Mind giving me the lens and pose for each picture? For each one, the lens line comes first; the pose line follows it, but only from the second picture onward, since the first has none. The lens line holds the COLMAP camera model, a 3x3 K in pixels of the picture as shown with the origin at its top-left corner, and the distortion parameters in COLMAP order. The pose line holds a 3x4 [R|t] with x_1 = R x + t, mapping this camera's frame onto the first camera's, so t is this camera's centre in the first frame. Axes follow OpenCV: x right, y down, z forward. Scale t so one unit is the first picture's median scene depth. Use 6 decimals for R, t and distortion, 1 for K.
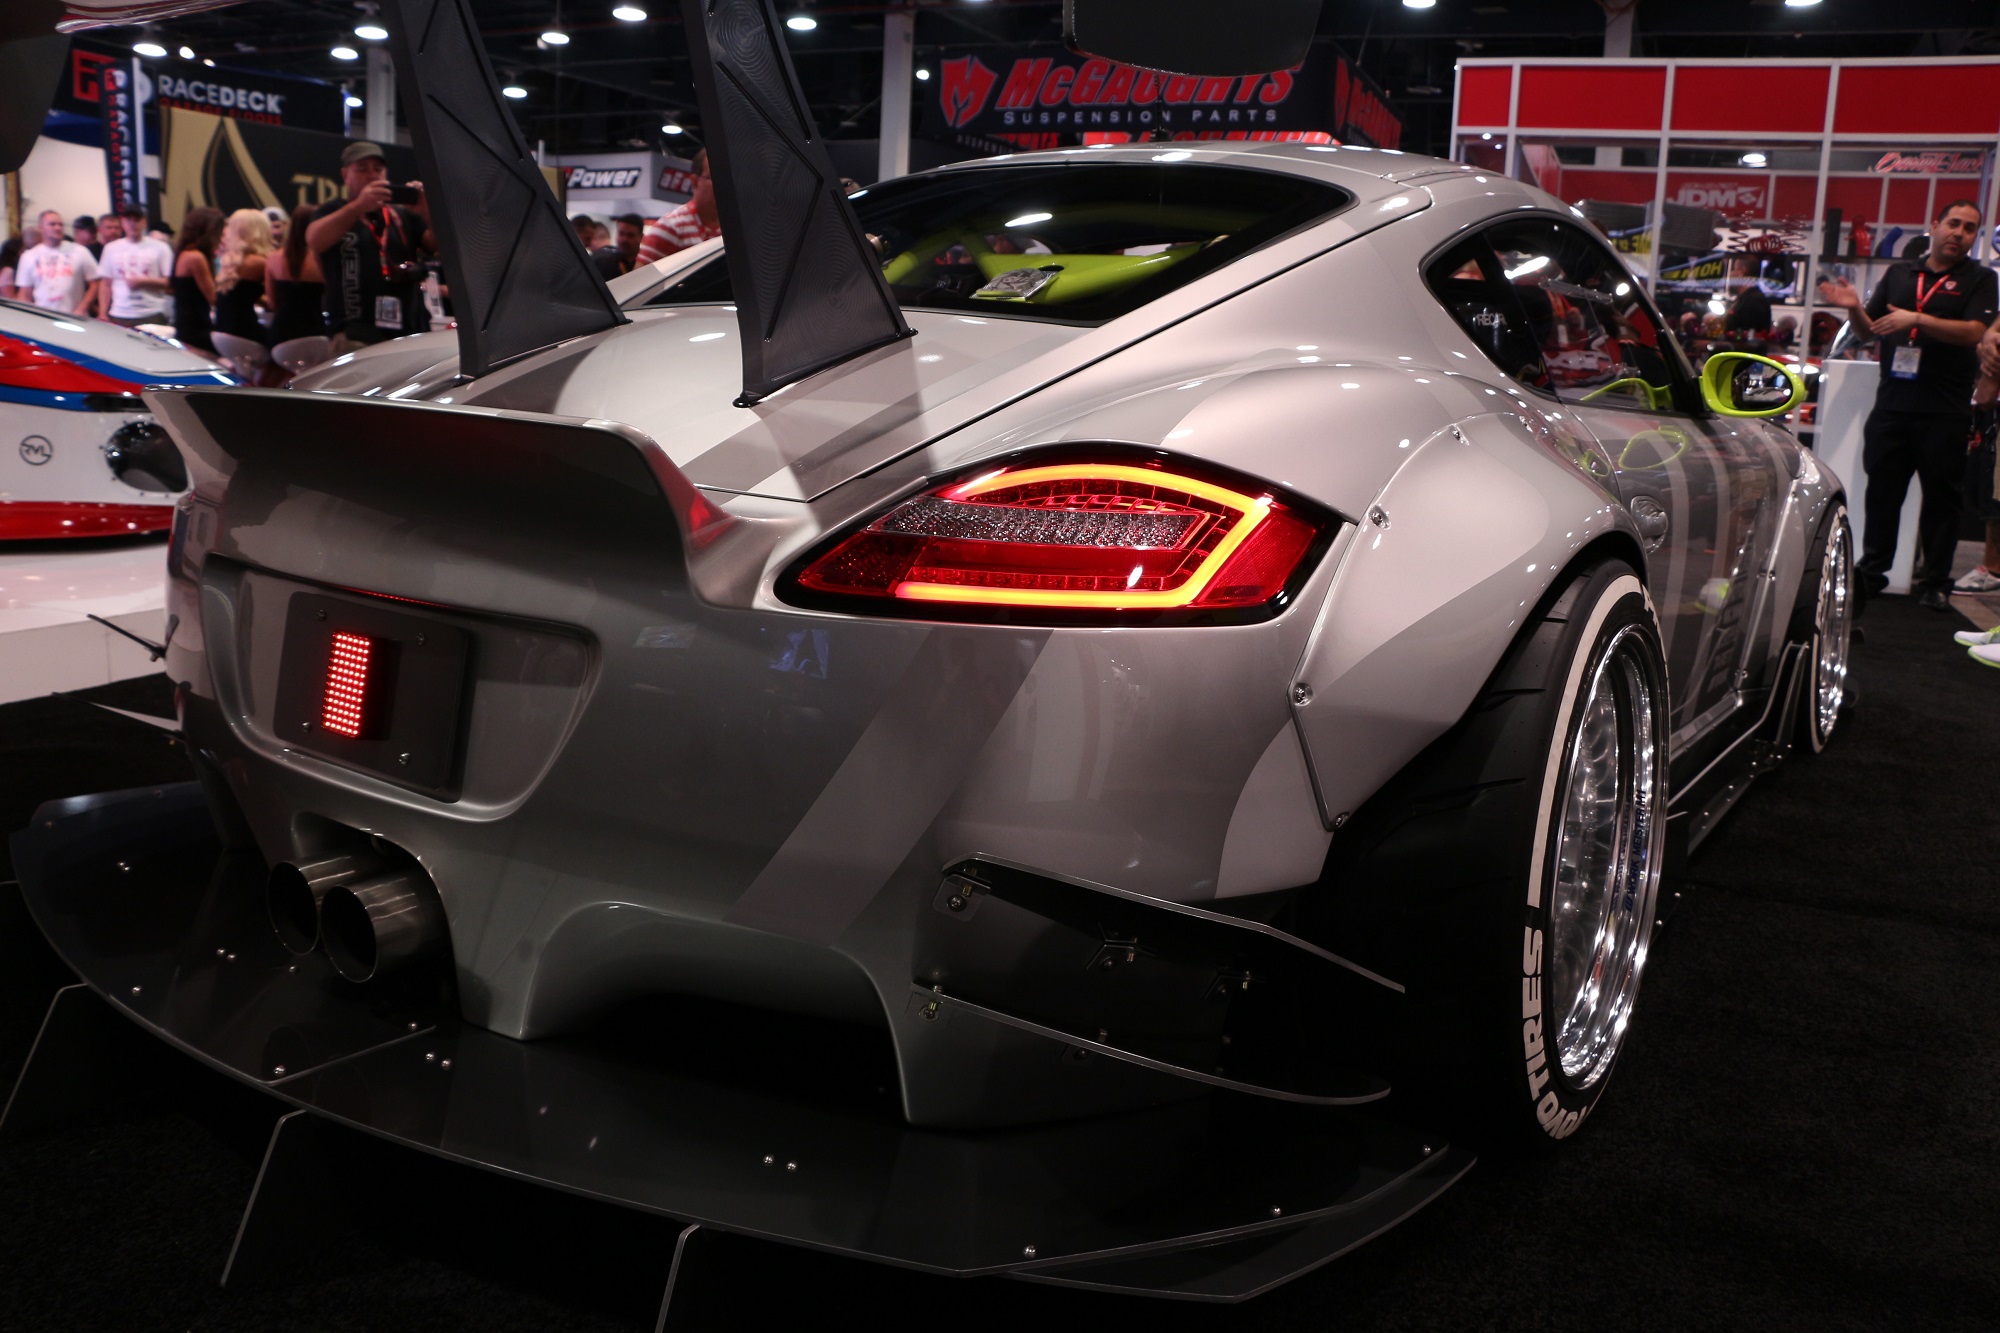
lens RADIAL K [[1662.3, 0, 1043.6], [0, 1662.3, 665.9], [0, 0, 1]] dist [-0.189392, 0.156681]
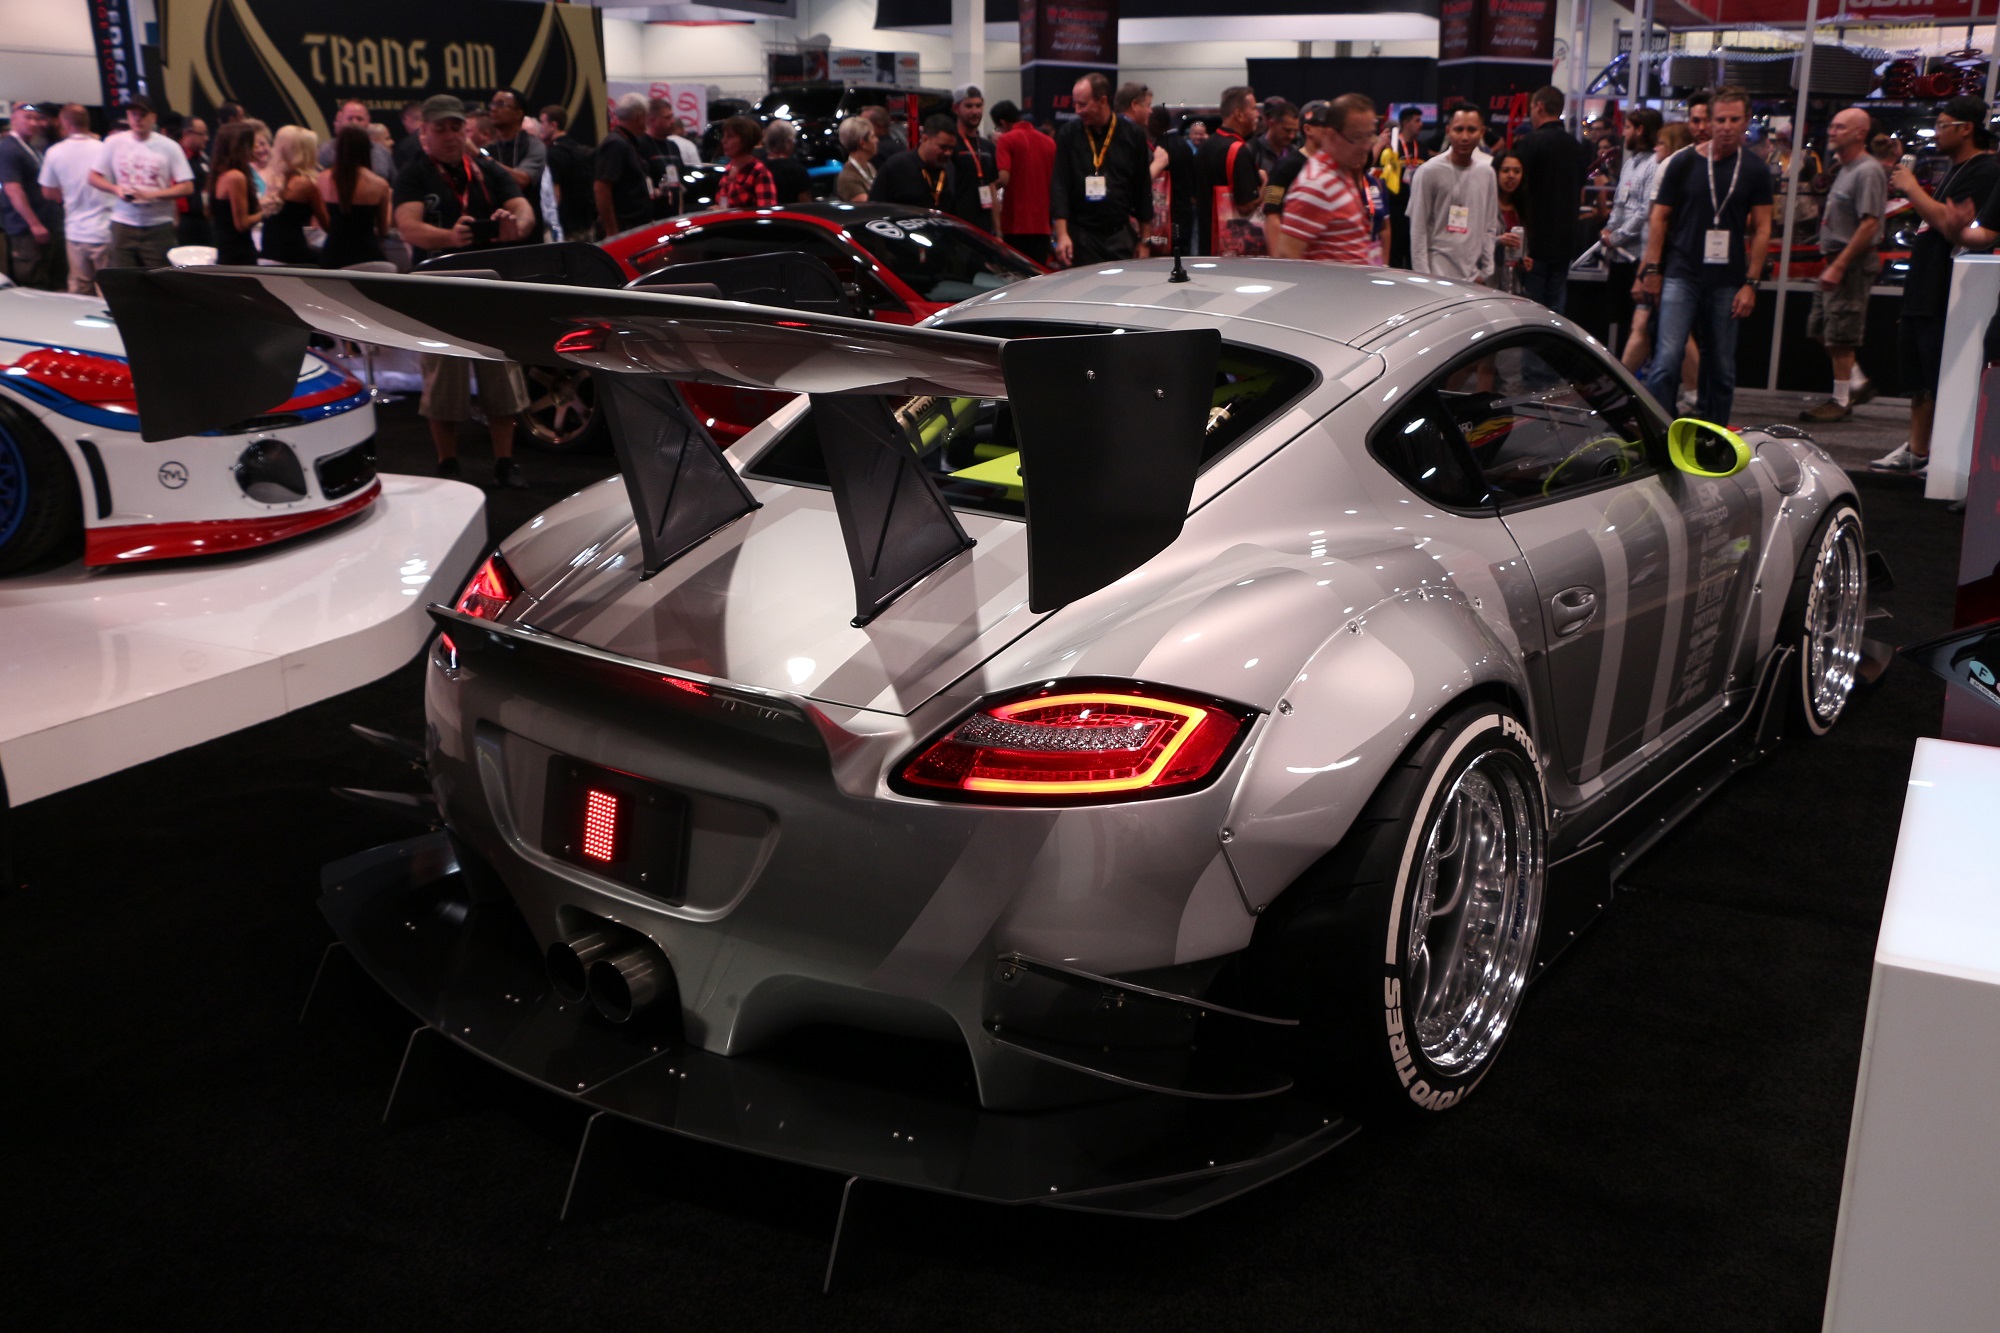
lens RADIAL K [[1970.3, 0, 1058.7], [0, 1970.3, 663.8], [0, 0, 1]] dist [-0.156191, 0.279944]
pose [[0.998016, -0.023248, -0.058518, 0.105037], [0.028381, 0.995674, 0.088475, -0.296406], [0.056208, -0.089961, 0.994358, -0.789200]]
